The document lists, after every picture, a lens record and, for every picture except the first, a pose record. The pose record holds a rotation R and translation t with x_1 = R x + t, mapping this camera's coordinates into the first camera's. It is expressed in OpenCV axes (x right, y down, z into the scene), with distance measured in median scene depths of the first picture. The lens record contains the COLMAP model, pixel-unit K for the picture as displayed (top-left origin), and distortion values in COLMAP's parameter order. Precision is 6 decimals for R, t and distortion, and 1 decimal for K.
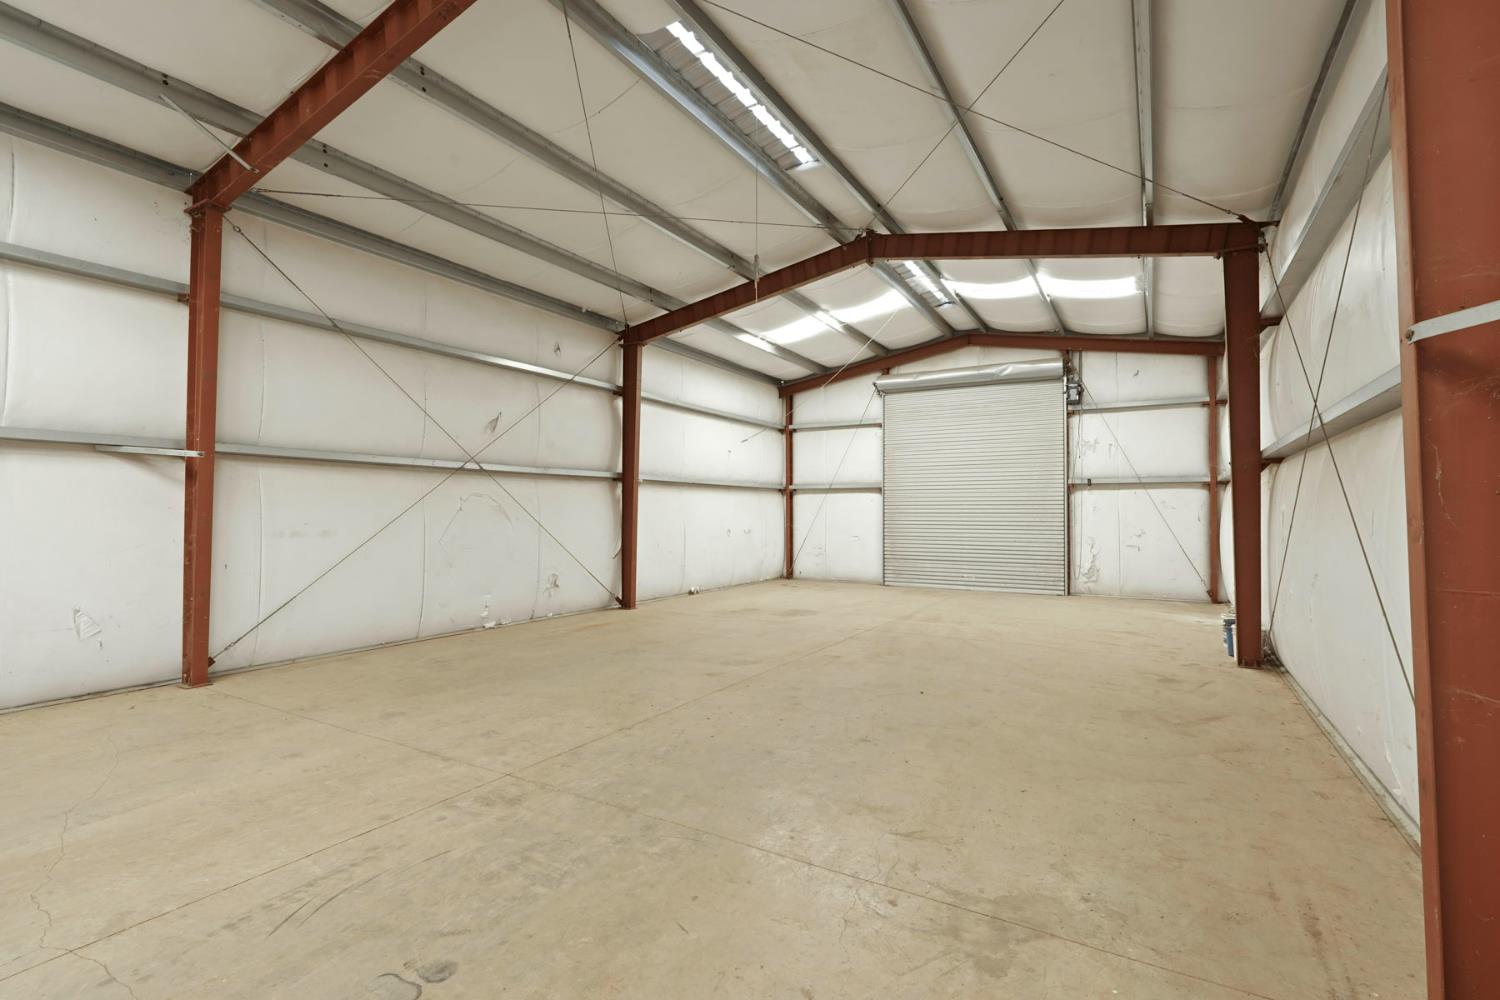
lens RADIAL K [[683.6, 0, 750.0], [0, 683.6, 500.0], [0, 0, 1]] dist [0.003756, 0.001032]
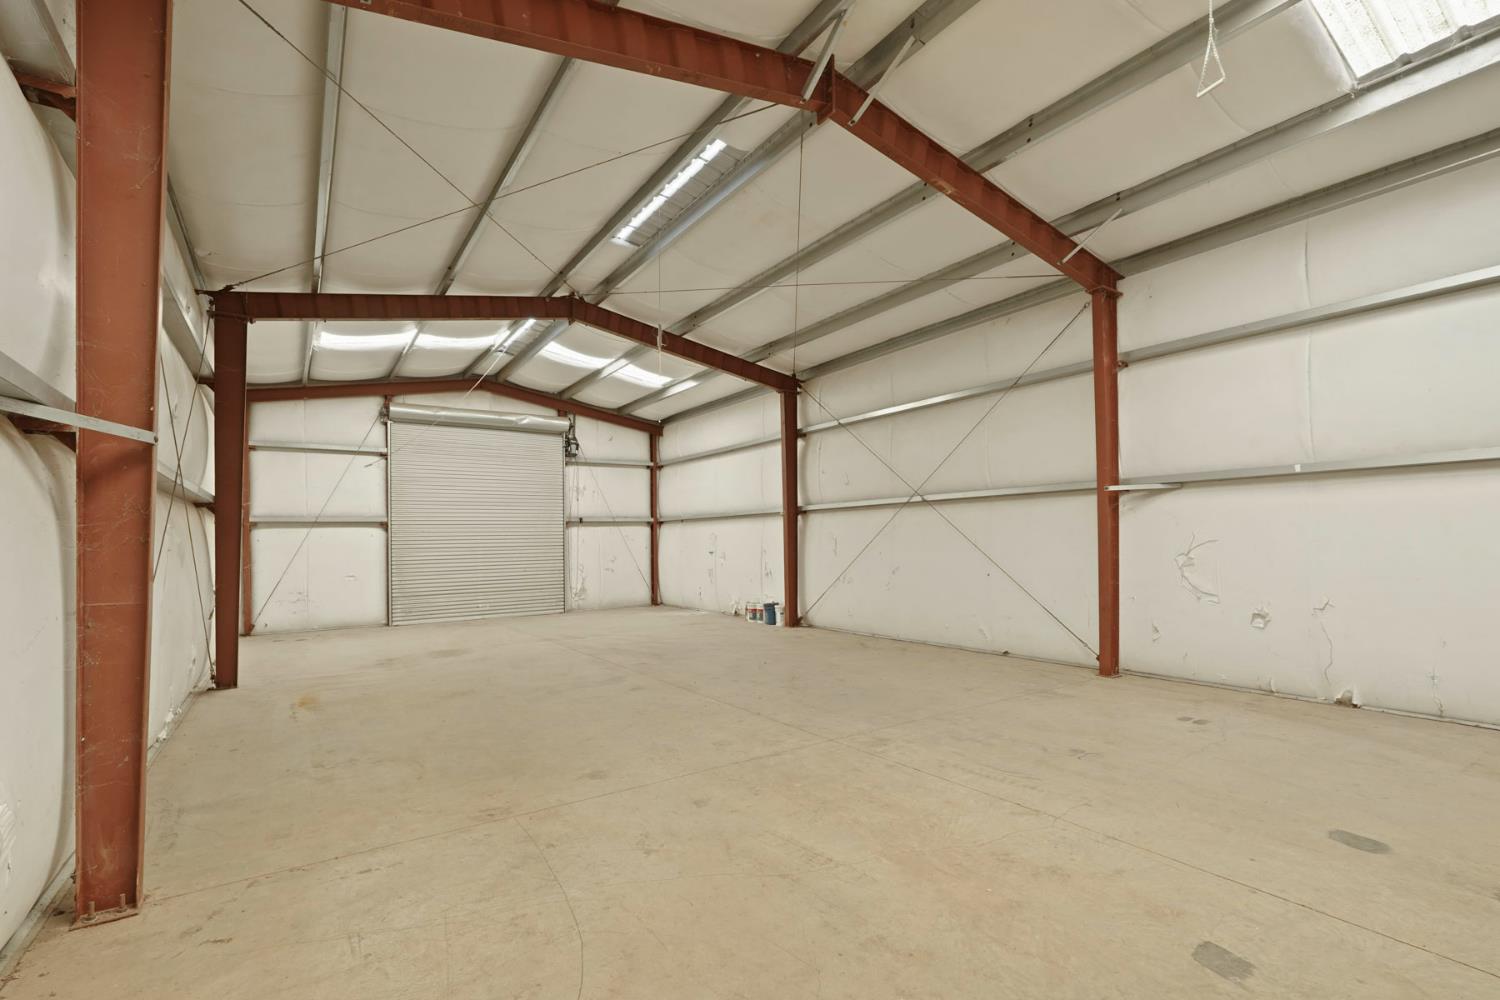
lens RADIAL K [[685.8, 0, 750.7], [0, 685.8, 517.1], [0, 0, 1]] dist [-0.024471, 0.000178]
pose [[0.424604, 0.021951, 0.905113, -0.573957], [0.006255, 0.999611, -0.027177, 0.005243], [-0.905358, 0.017201, 0.424301, 0.209272]]
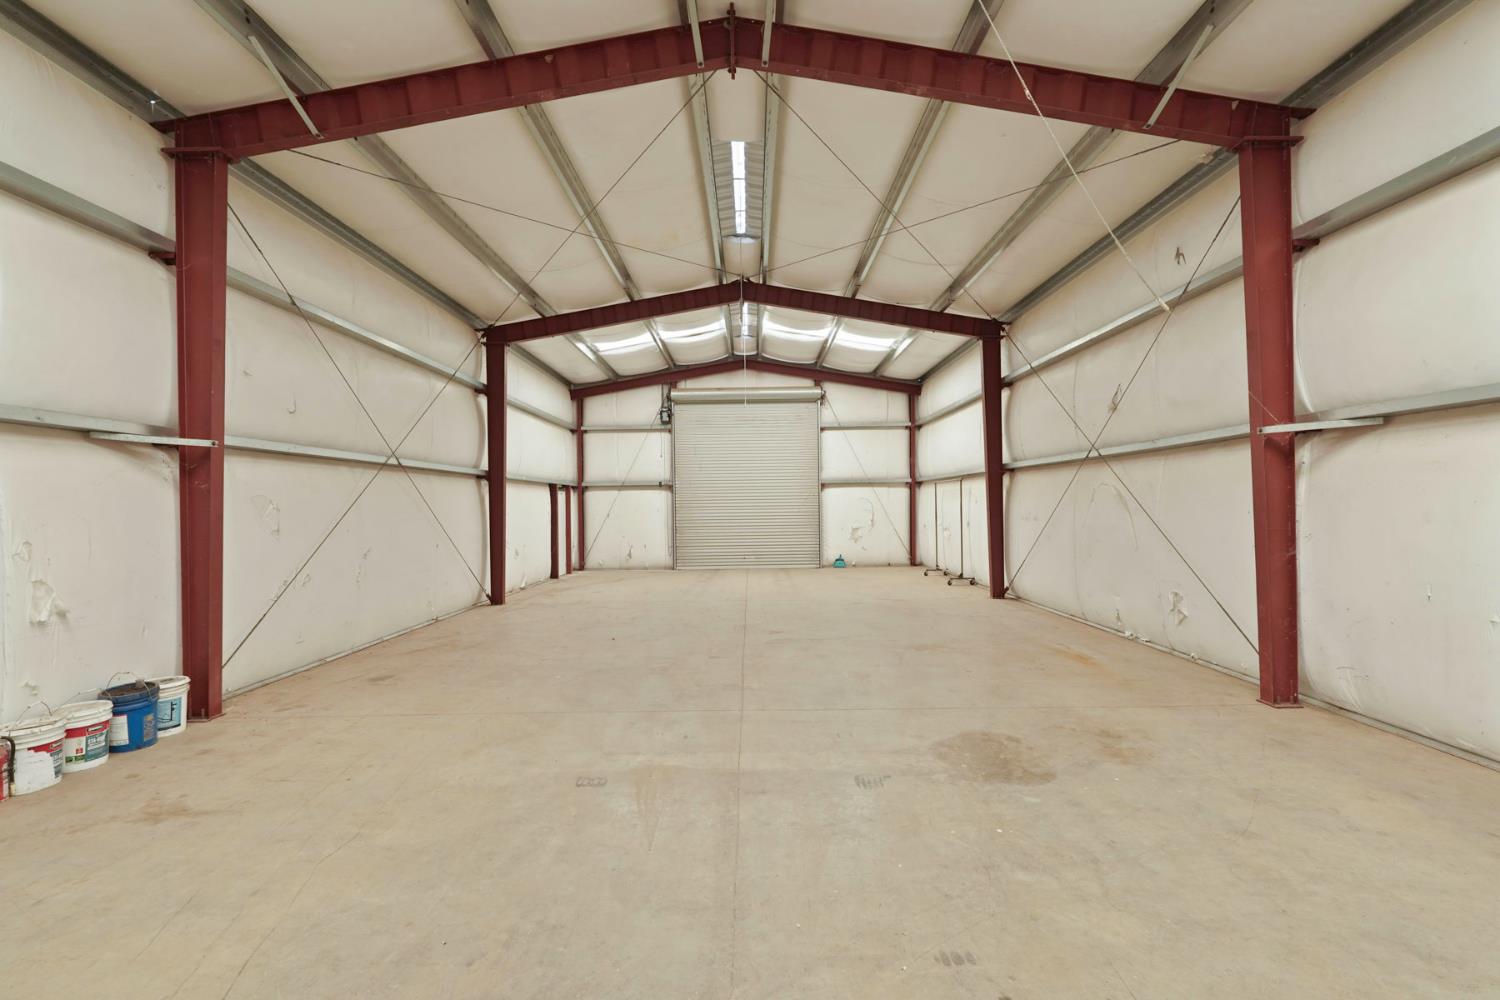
lens RADIAL K [[669.0, 0, 740.8], [0, 669.0, 505.4], [0, 0, 1]] dist [-0.000083, -0.000002]
pose [[0.867249, -0.011970, 0.497731, -0.353146], [0.006166, 0.999892, 0.013303, 0.002002], [-0.497836, -0.008468, 0.867230, -0.041891]]
